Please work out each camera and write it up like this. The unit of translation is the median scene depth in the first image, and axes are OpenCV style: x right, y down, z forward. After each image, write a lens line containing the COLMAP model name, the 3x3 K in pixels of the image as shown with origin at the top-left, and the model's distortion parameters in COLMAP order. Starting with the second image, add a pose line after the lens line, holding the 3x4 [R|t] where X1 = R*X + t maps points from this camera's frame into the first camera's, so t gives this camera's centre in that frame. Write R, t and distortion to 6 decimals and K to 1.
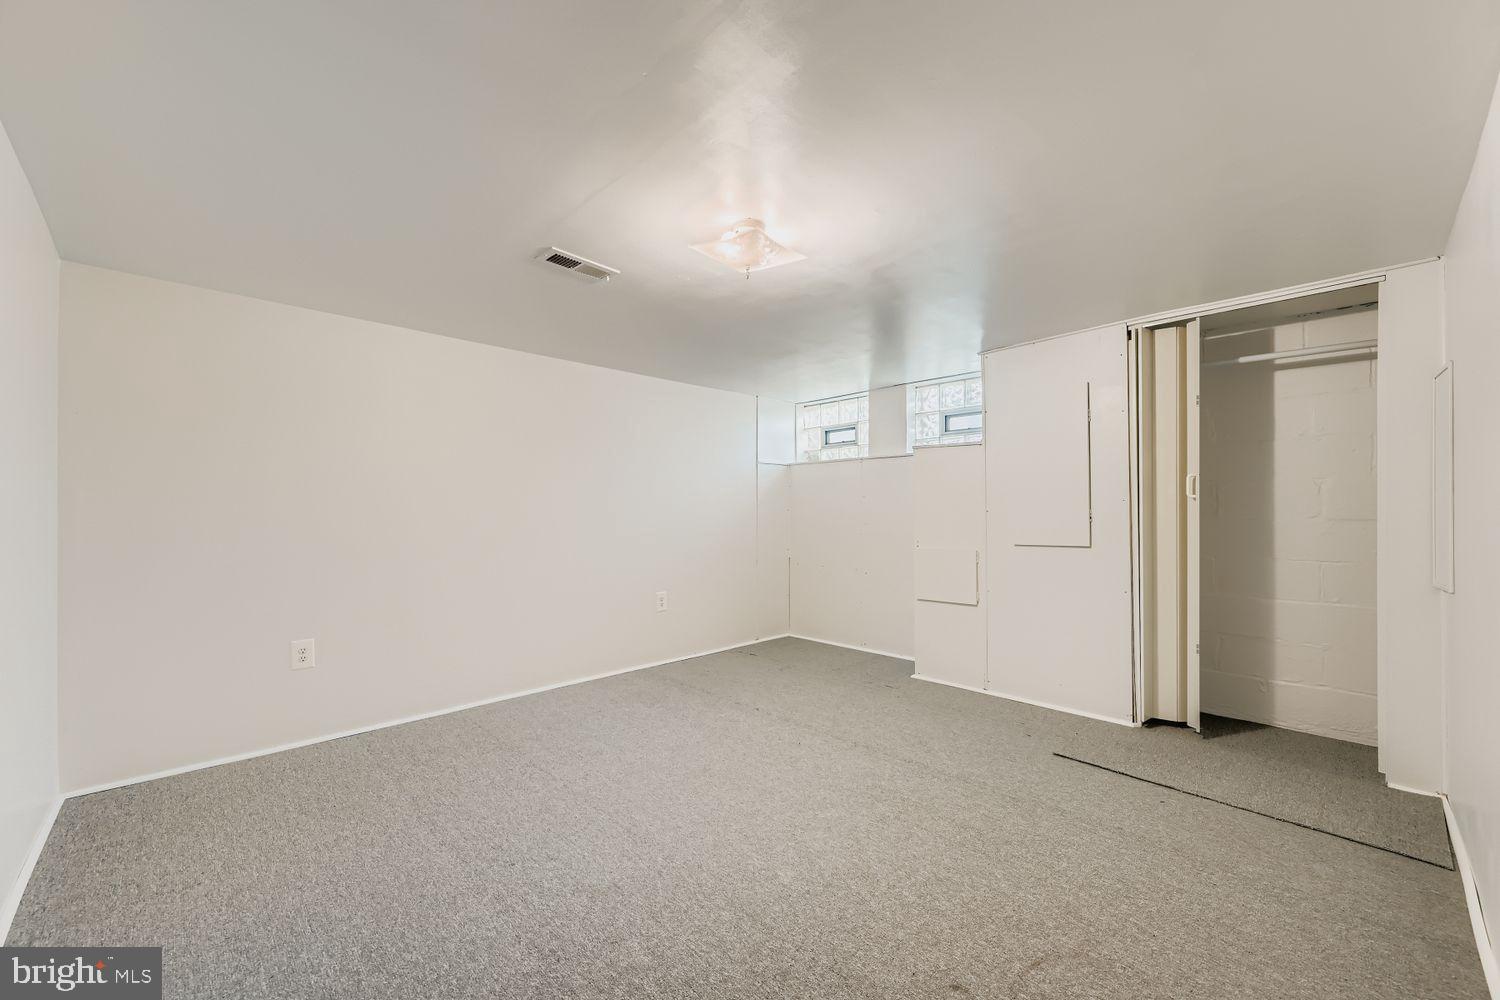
lens RADIAL K [[599.4, 0, 748.2], [0, 599.4, 510.0], [0, 0, 1]] dist [0.001433, 0.000474]
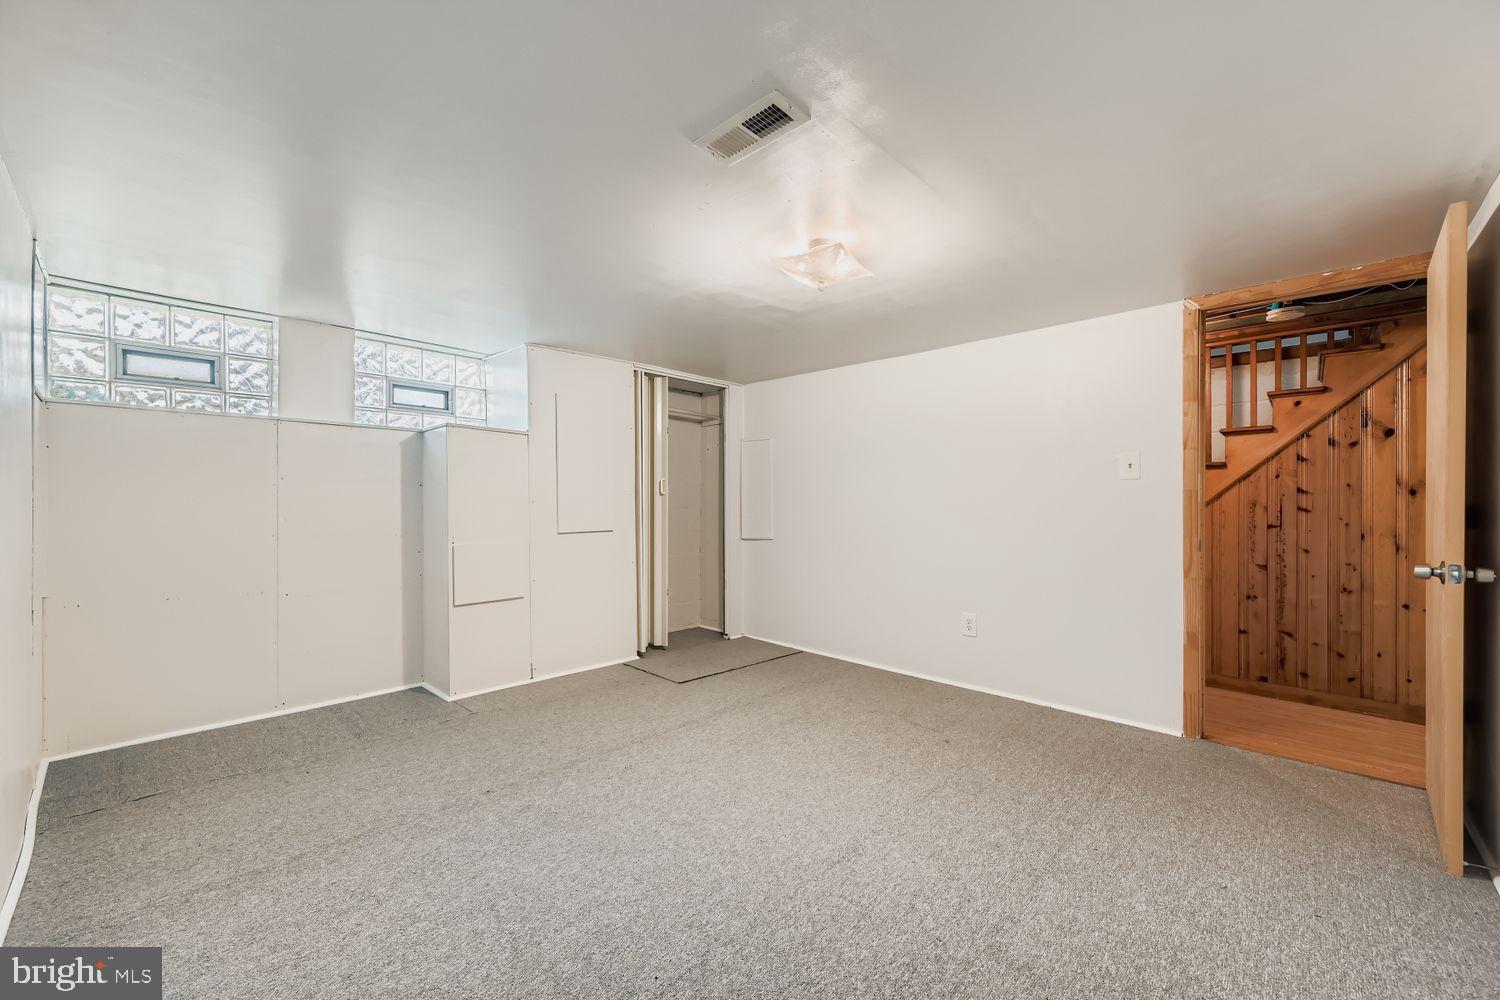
lens RADIAL K [[599.4, 0, 747.6], [0, 599.4, 502.0], [0, 0, 1]] dist [0.001433, 0.000474]
pose [[-0.049532, 0.003138, 0.998768, -0.732637], [-0.006513, 0.999973, -0.003465, 0.003938], [-0.998751, -0.006677, -0.049510, 0.799911]]
